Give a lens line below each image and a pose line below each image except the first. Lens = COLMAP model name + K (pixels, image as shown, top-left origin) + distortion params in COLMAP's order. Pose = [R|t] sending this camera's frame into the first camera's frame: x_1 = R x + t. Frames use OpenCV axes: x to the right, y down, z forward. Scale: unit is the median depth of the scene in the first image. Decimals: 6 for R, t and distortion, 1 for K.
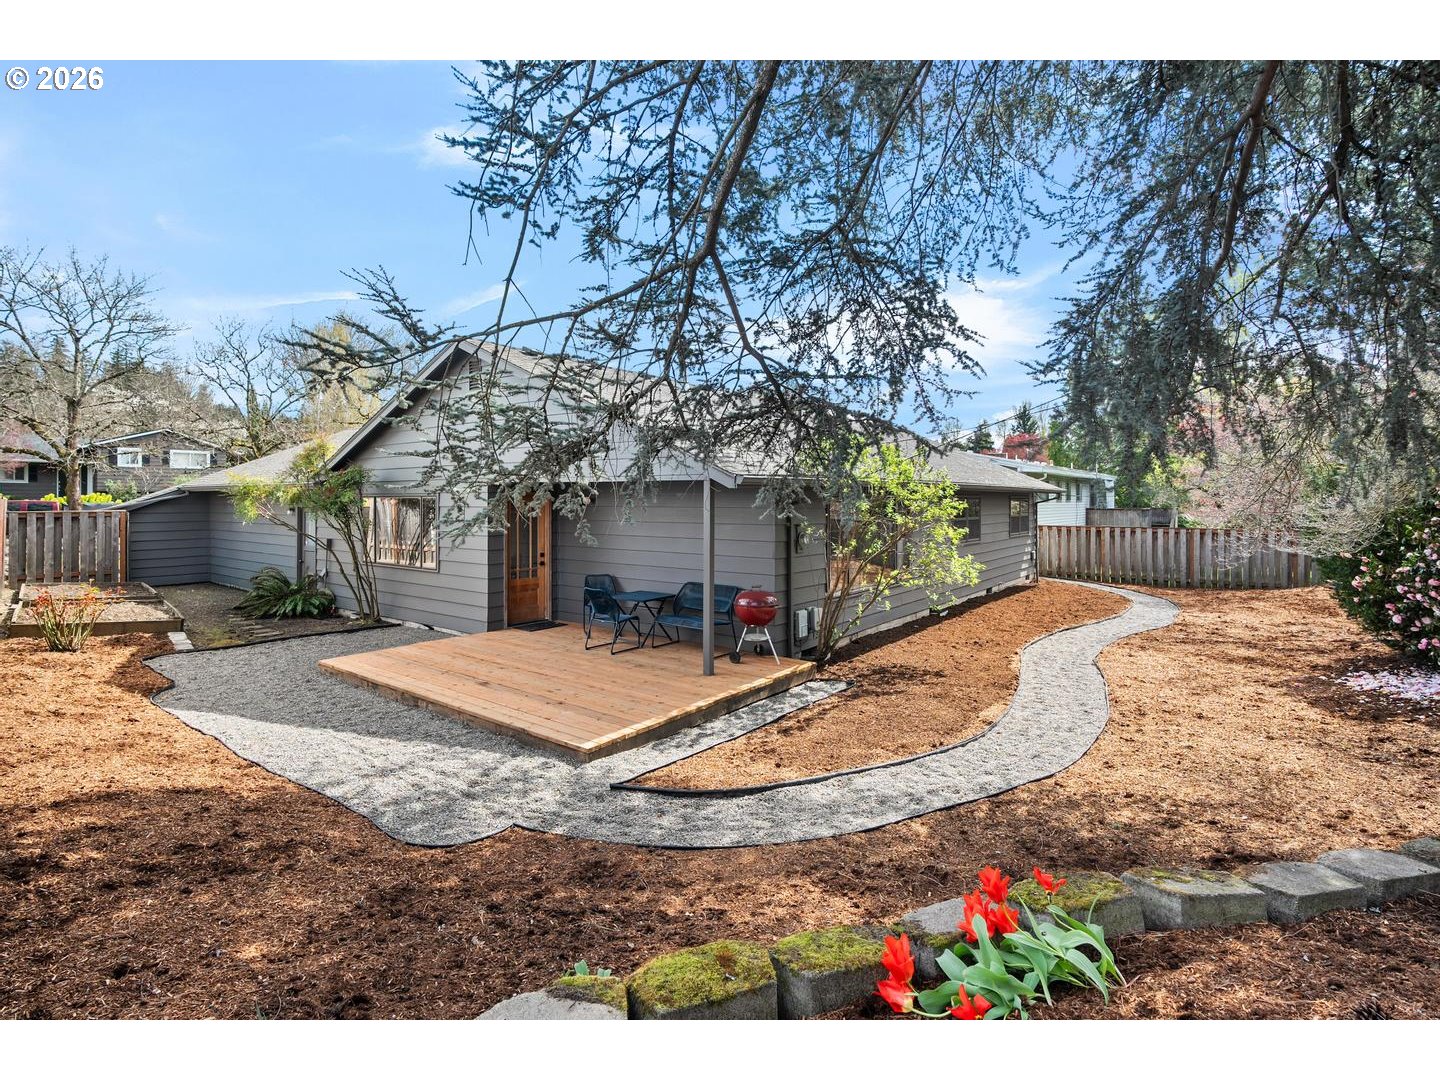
lens RADIAL K [[662.4, 0, 720.3], [0, 662.4, 522.7], [0, 0, 1]] dist [-0.001841, 0.000287]
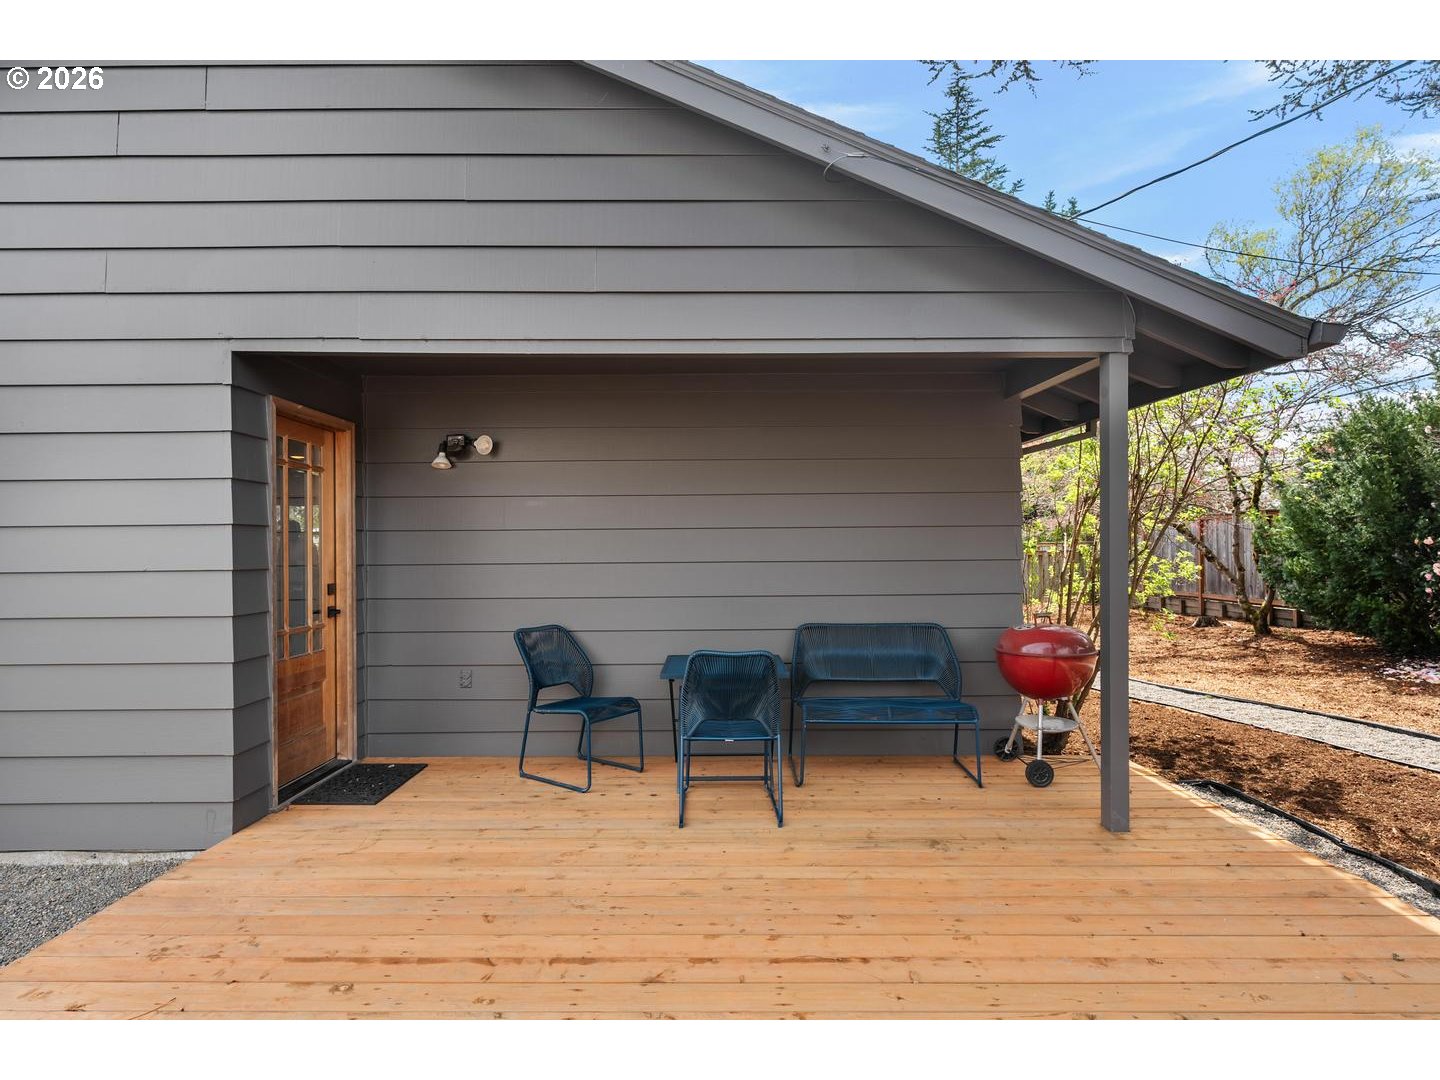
lens RADIAL K [[794.7, 0, 720.0], [0, 794.7, 540.0], [0, 0, 1]] dist [-0.001758, 0.001497]
pose [[0.800747, -0.004377, 0.598987, -0.513414], [0.021346, 0.999547, -0.021233, 0.050048], [-0.598622, 0.029788, 0.800478, 0.724102]]
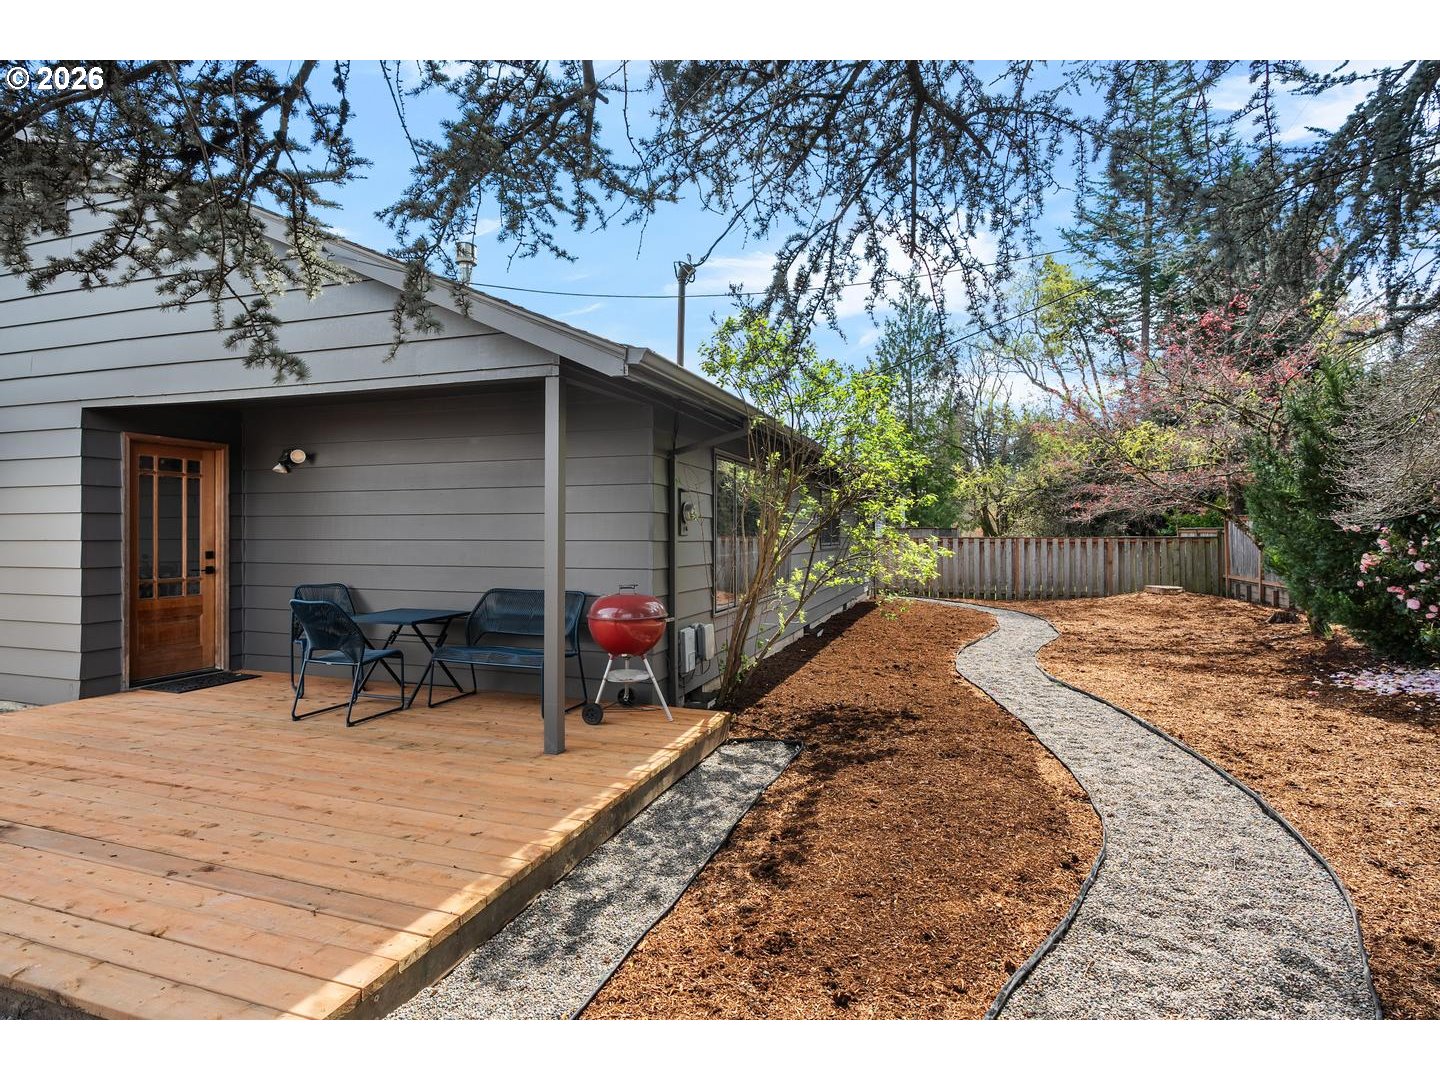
lens RADIAL K [[760.7, 0, 730.9], [0, 760.7, 530.1], [0, 0, 1]] dist [-0.001800, -0.000640]
pose [[0.952479, -0.003703, 0.304582, -0.061988], [0.009671, 0.999790, -0.018089, 0.061885], [-0.304451, 0.020175, 0.952314, 0.354322]]
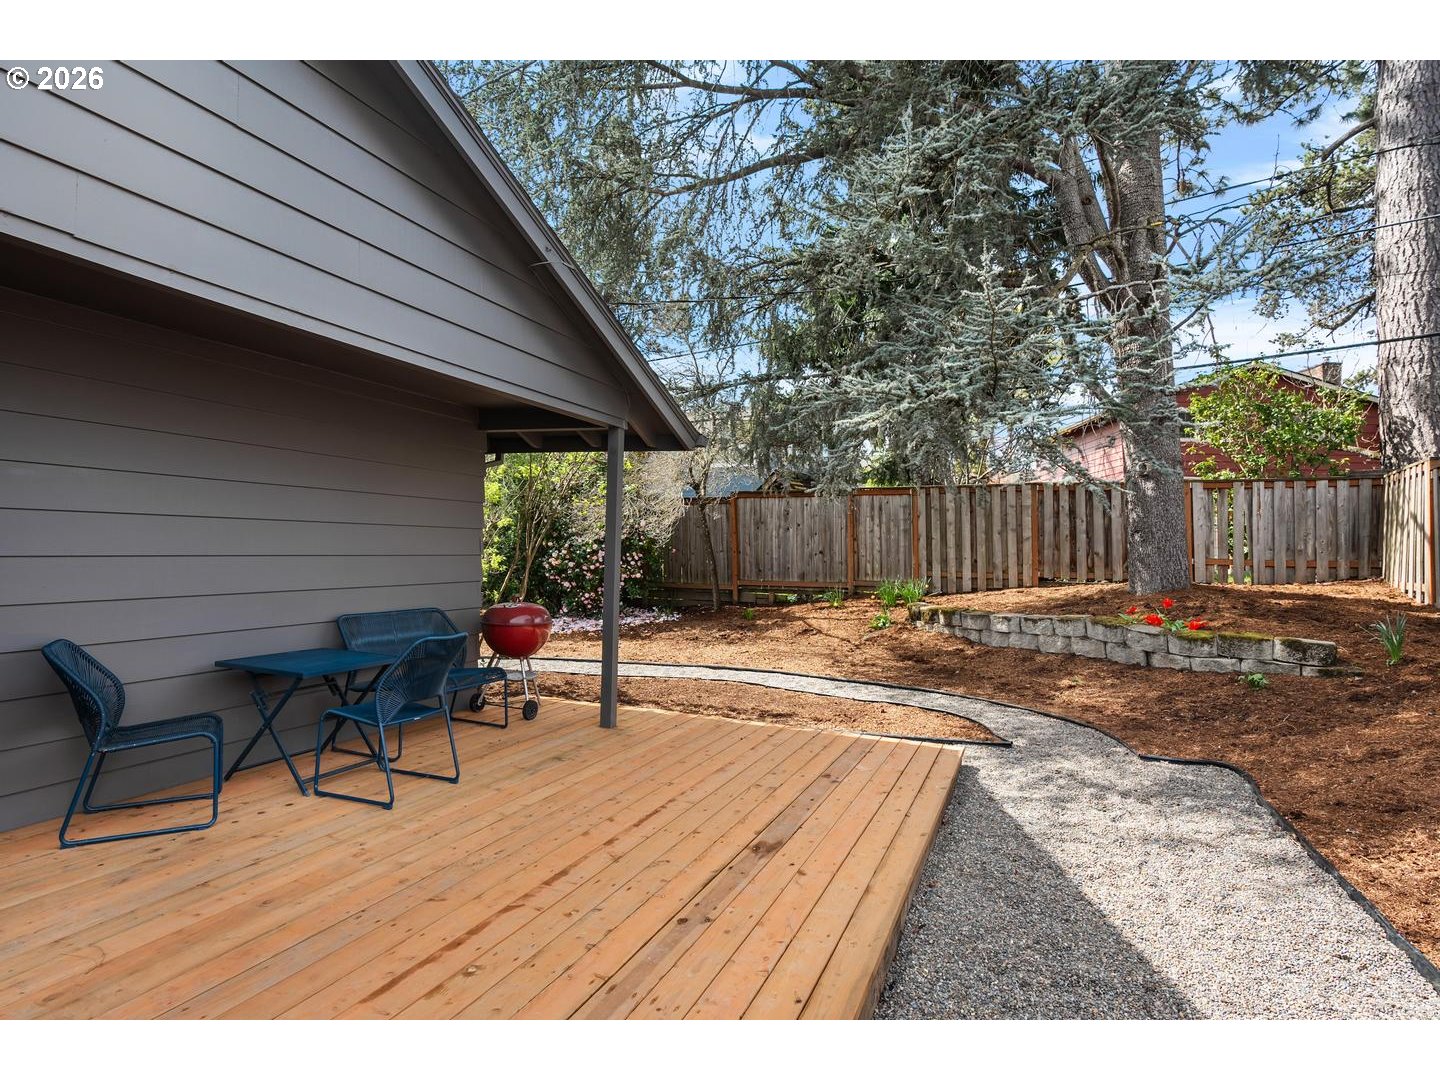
lens RADIAL K [[760.7, 0, 730.9], [0, 760.7, 530.1], [0, 0, 1]] dist [-0.001800, -0.000640]
pose [[-0.248671, 0.011398, 0.968521, -0.783358], [-0.004079, 0.999910, -0.012814, 0.039910], [-0.968579, -0.007137, -0.248602, 1.053899]]
